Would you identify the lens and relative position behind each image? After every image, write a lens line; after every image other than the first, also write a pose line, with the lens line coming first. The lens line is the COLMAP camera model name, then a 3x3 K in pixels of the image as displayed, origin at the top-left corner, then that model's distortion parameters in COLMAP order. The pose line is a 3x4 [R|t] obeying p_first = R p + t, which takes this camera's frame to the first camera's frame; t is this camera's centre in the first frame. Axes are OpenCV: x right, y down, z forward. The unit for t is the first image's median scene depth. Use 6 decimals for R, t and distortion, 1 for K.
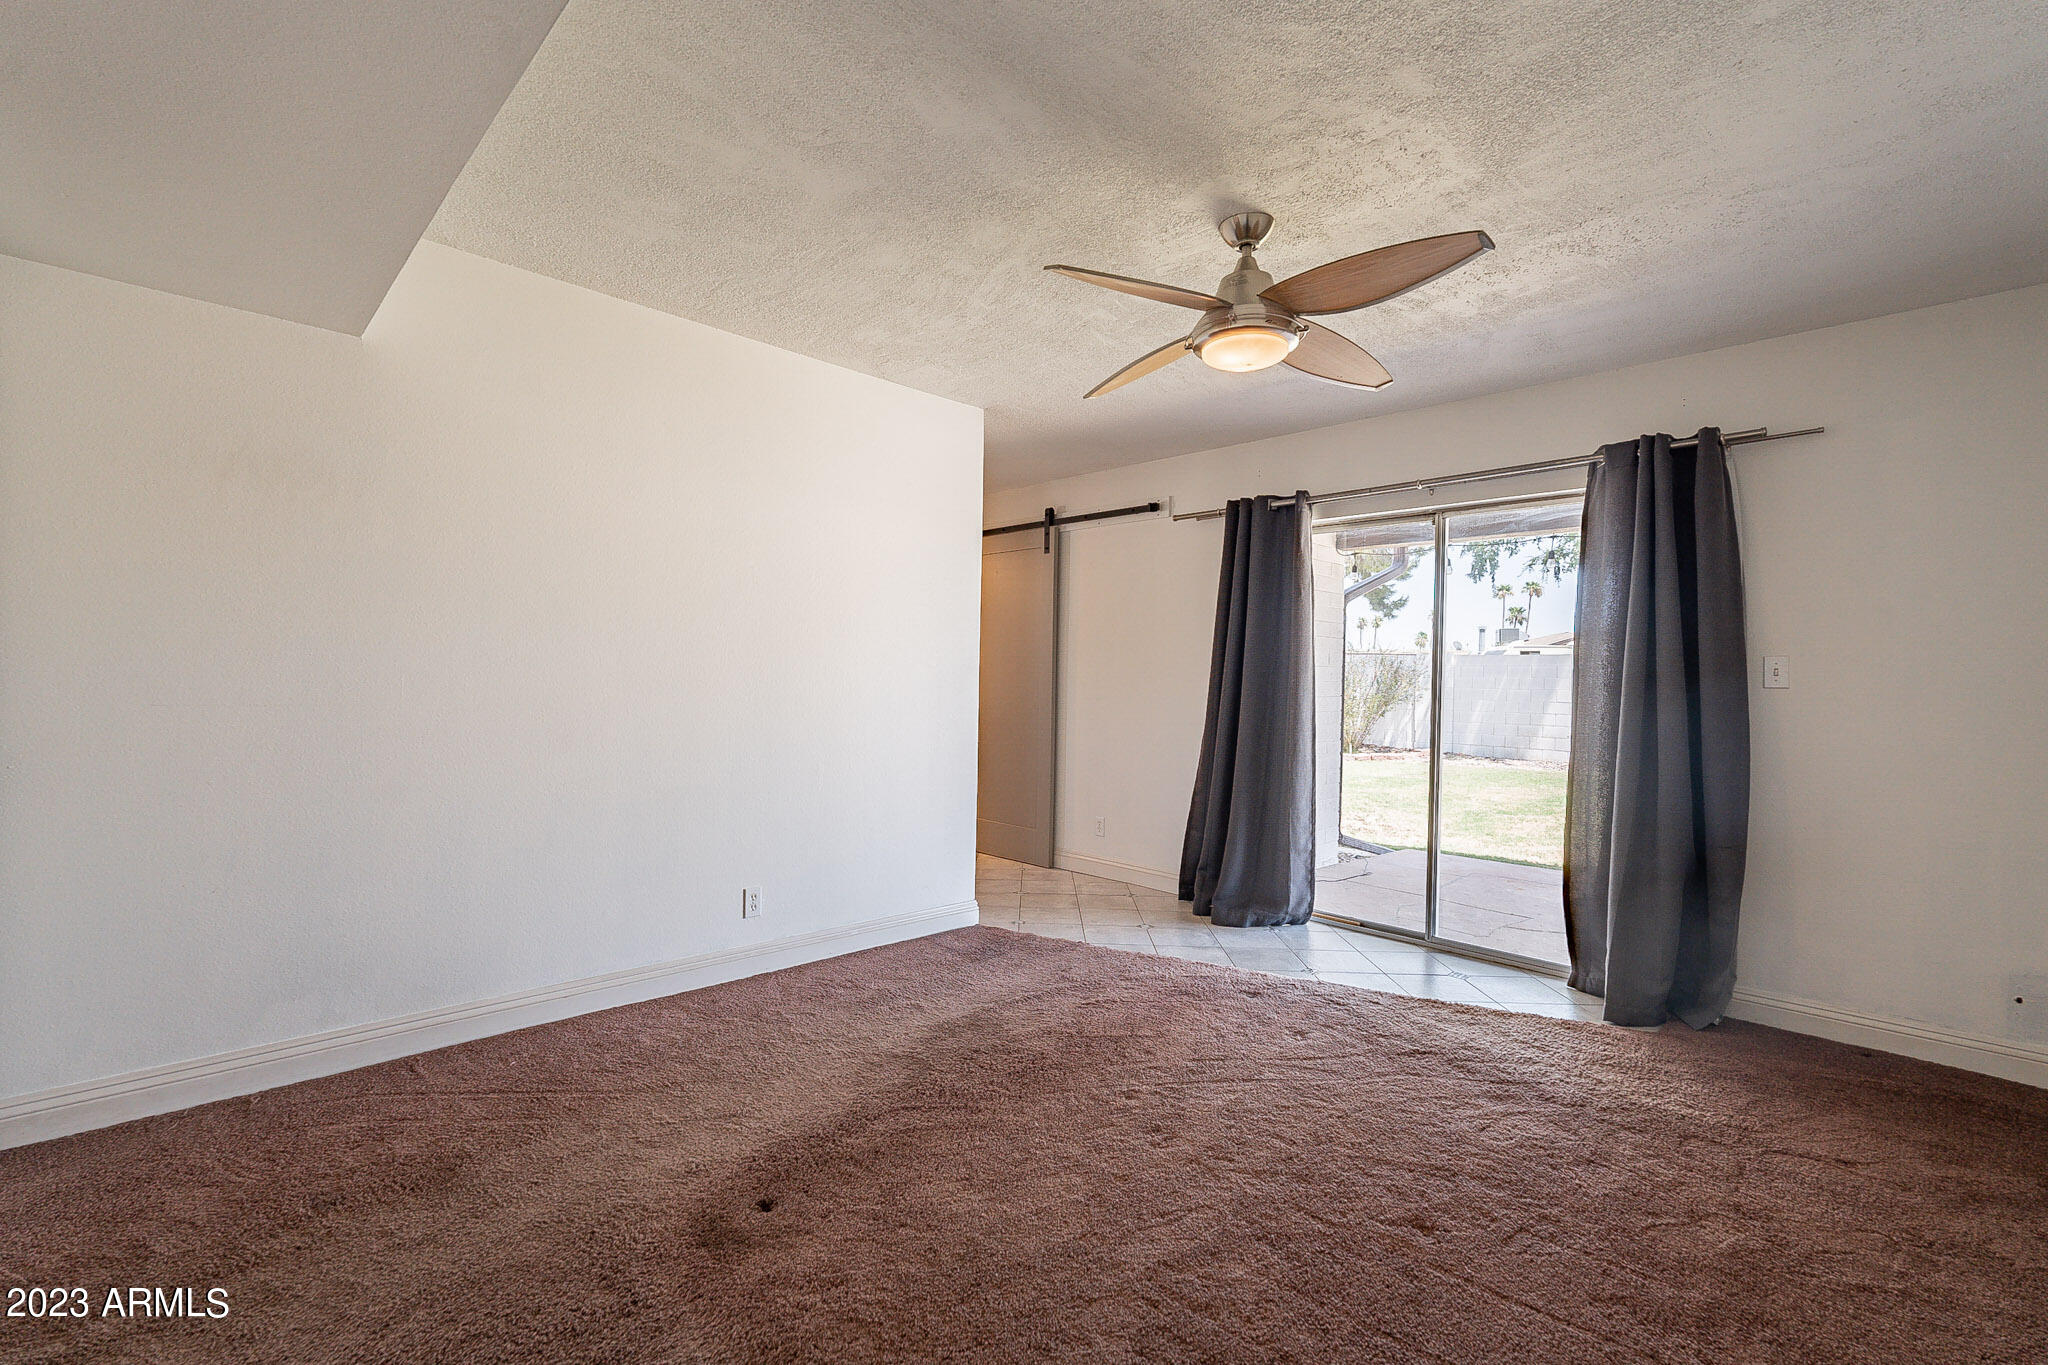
lens RADIAL K [[893.5, 0, 1024.0], [0, 893.5, 684.5], [0, 0, 1]] dist [-0.003326, -0.000232]
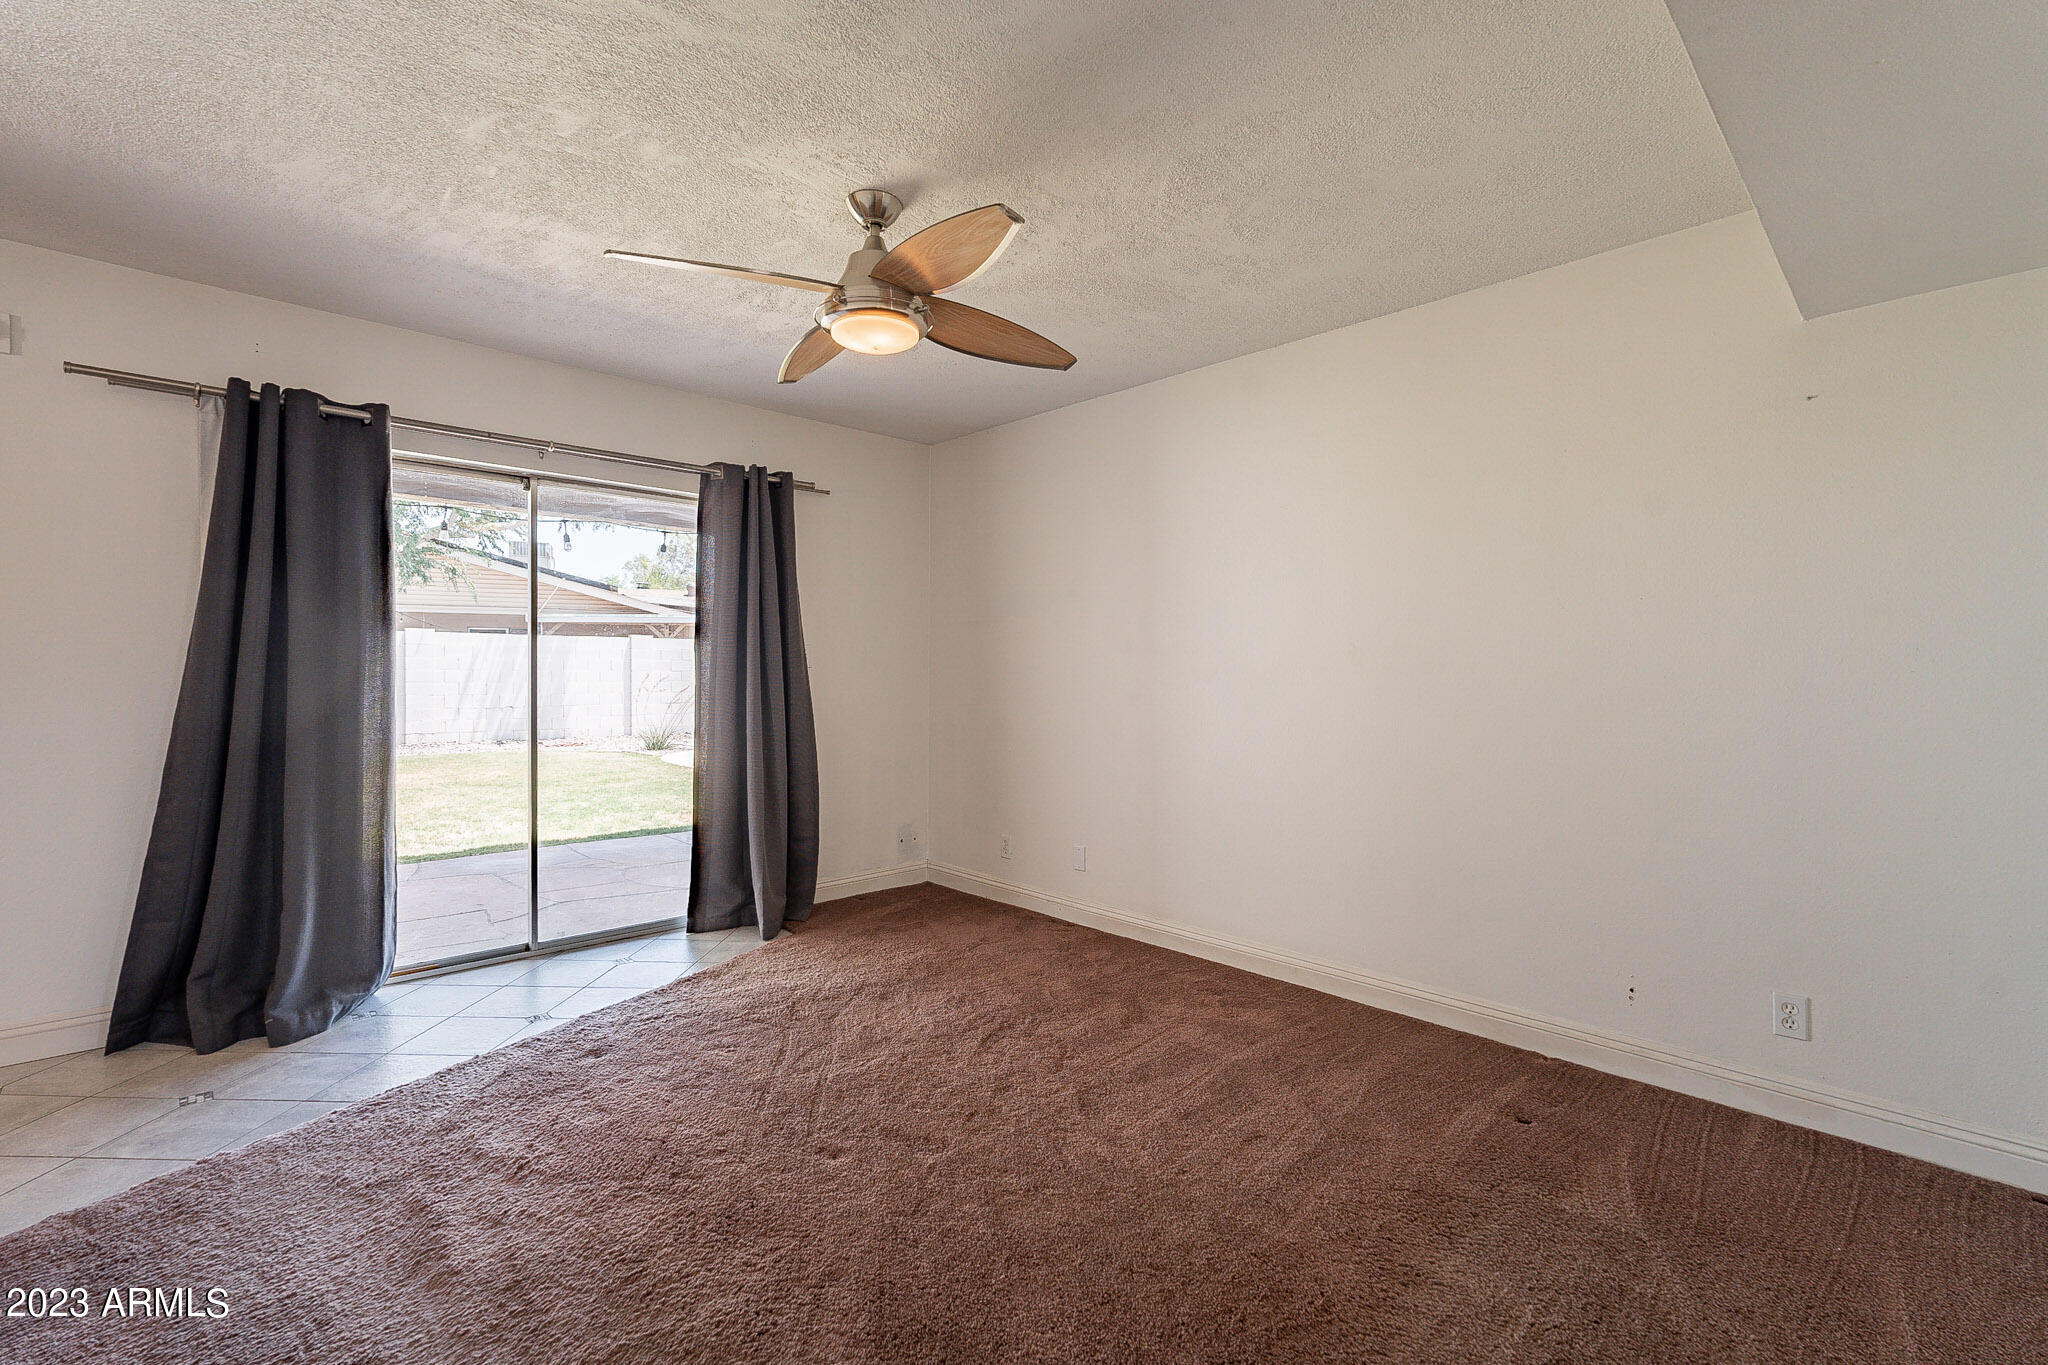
lens RADIAL K [[893.5, 0, 1024.0], [0, 893.5, 684.5], [0, 0, 1]] dist [-0.003326, -0.000232]
pose [[0.012143, -0.033651, 0.999360, -0.500799], [0.001824, 0.999433, 0.033632, -0.014004], [-0.999925, 0.001414, 0.012197, 0.556445]]
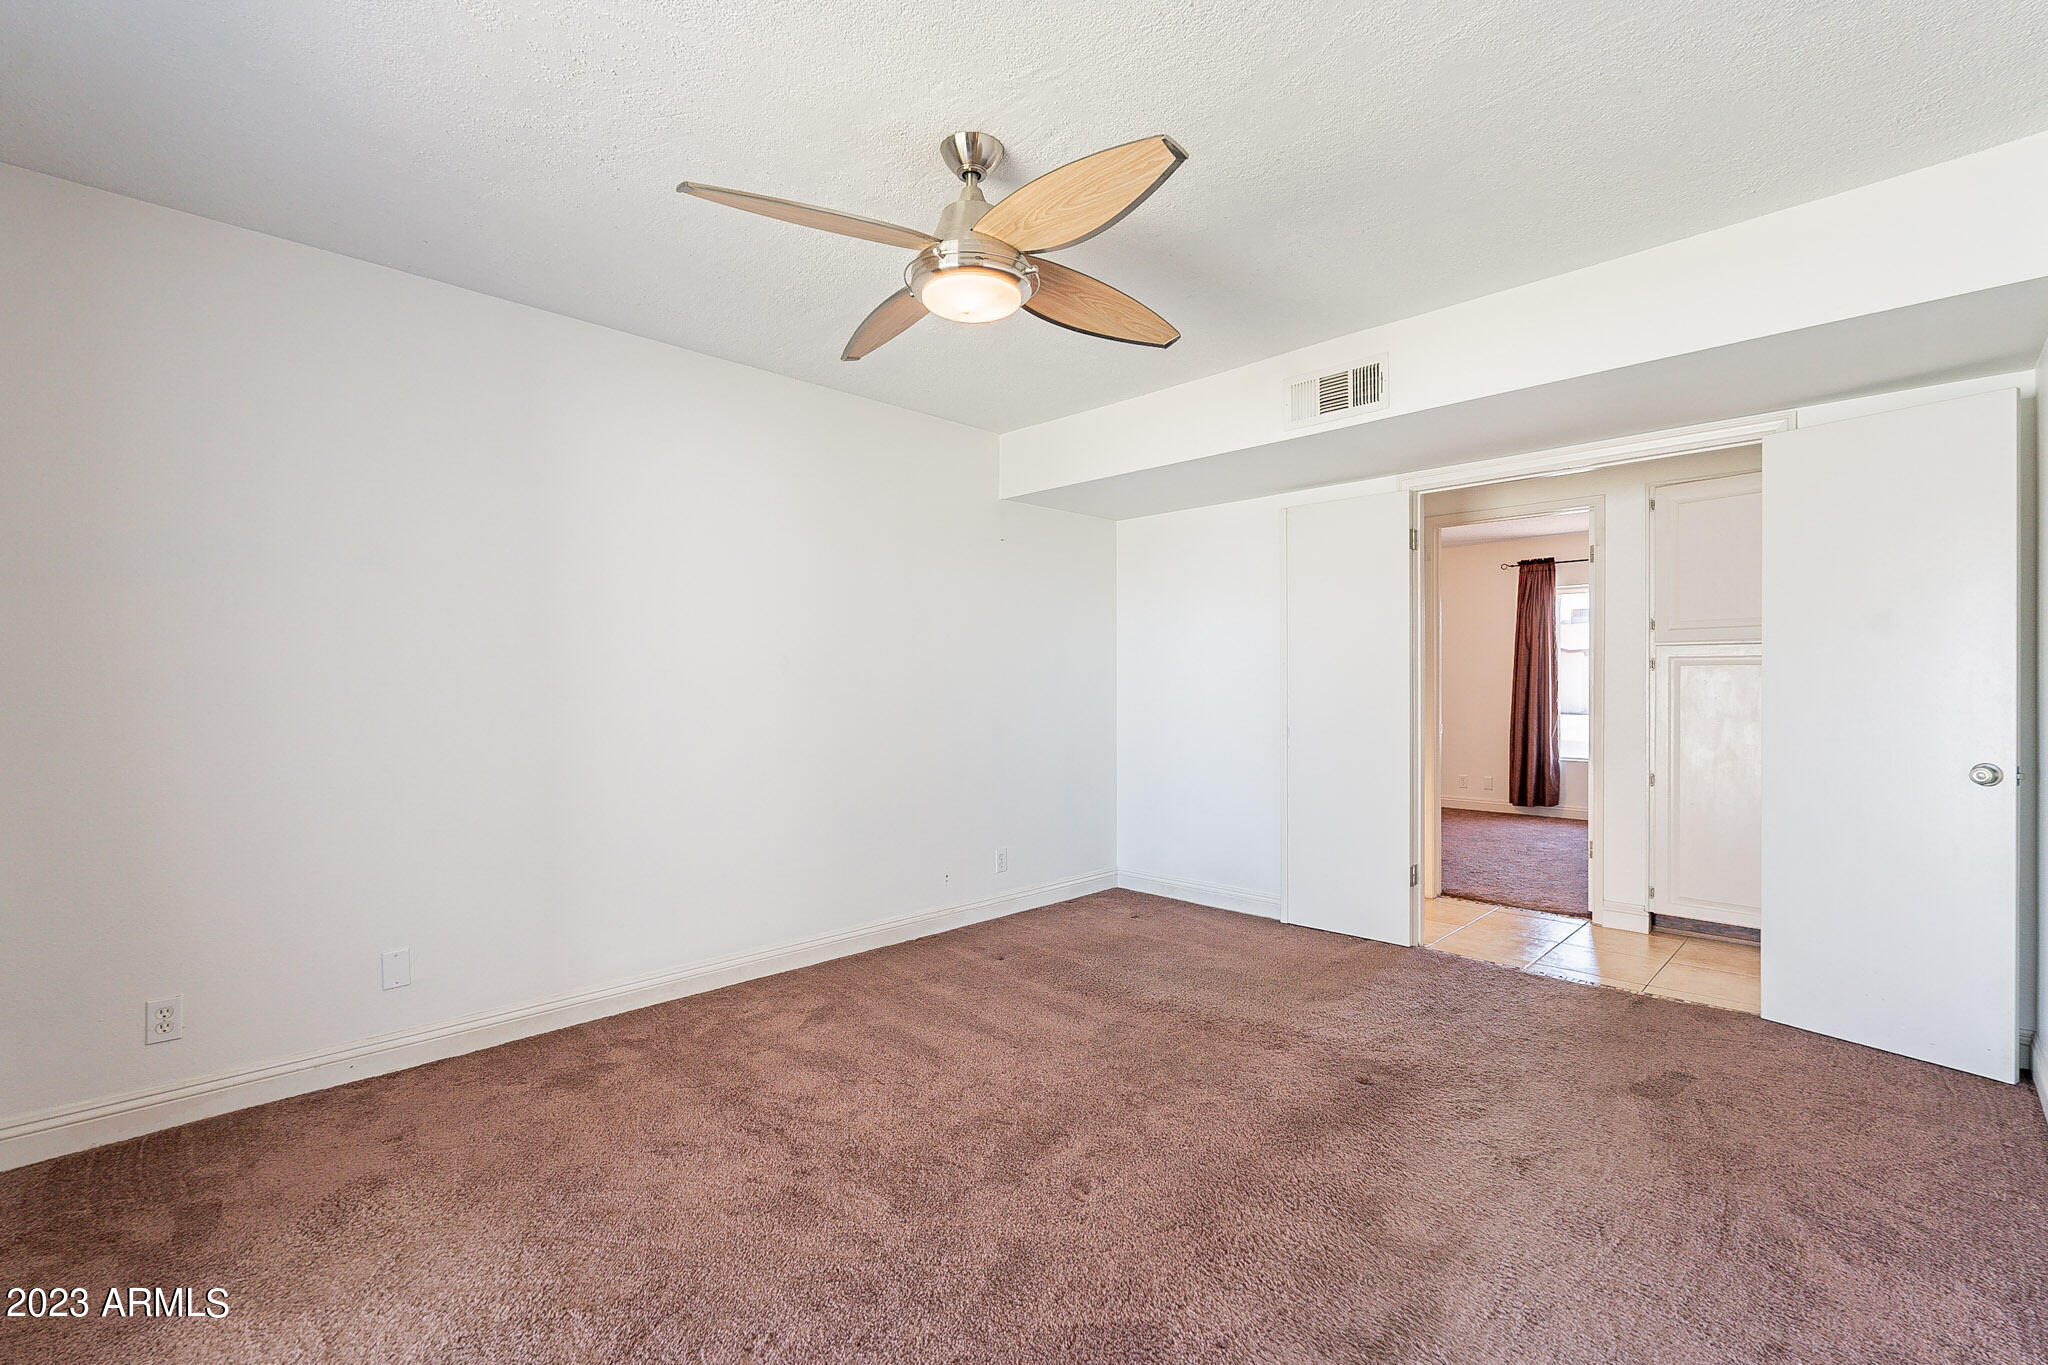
lens RADIAL K [[893.5, 0, 1024.0], [0, 893.5, 684.5], [0, 0, 1]] dist [-0.003326, -0.000232]
pose [[-0.999561, -0.020595, -0.021288, 0.143417], [-0.020733, 0.999765, 0.006278, -0.003404], [0.021154, 0.006717, -0.999754, 1.253842]]
